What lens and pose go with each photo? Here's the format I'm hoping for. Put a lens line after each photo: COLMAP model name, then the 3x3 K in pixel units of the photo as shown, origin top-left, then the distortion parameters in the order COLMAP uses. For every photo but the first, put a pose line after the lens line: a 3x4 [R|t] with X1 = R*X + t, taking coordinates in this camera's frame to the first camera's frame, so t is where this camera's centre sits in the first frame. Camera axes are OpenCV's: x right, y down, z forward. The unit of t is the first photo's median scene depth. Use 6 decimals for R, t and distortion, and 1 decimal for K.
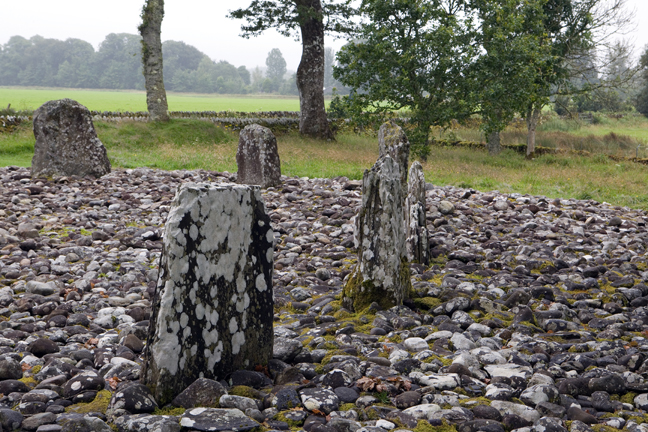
lens RADIAL K [[992.3, 0, 324.2], [0, 992.3, 214.3], [0, 0, 1]] dist [0.049190, 0.000000]
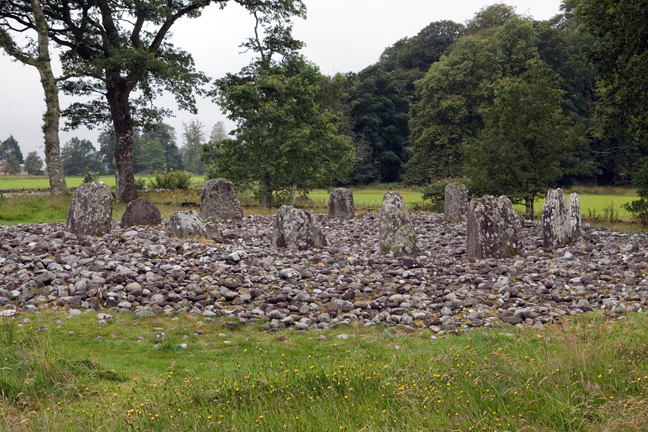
lens RADIAL K [[993.4, 0, 324.1], [0, 993.4, 216.3], [0, 0, 1]] dist [-0.010214, 0.000000]
pose [[0.888614, -0.043269, 0.456610, -1.381201], [0.075804, 0.995704, -0.053168, 0.099779], [-0.452348, 0.081858, 0.888077, -1.069300]]
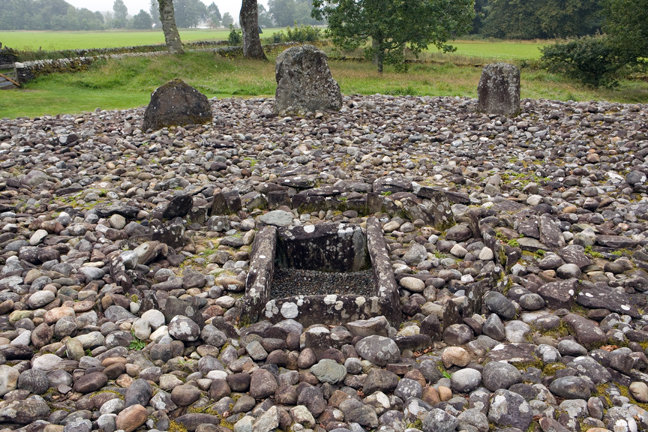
lens RADIAL K [[558.2, 0, 325.3], [0, 558.2, 213.8], [0, 0, 1]] dist [-0.071569, 0.043190]
pose [[0.945907, -0.130135, 0.297194, -0.675537], [0.065053, 0.973503, 0.219226, -0.094989], [-0.317848, -0.188034, 0.929309, 0.516456]]
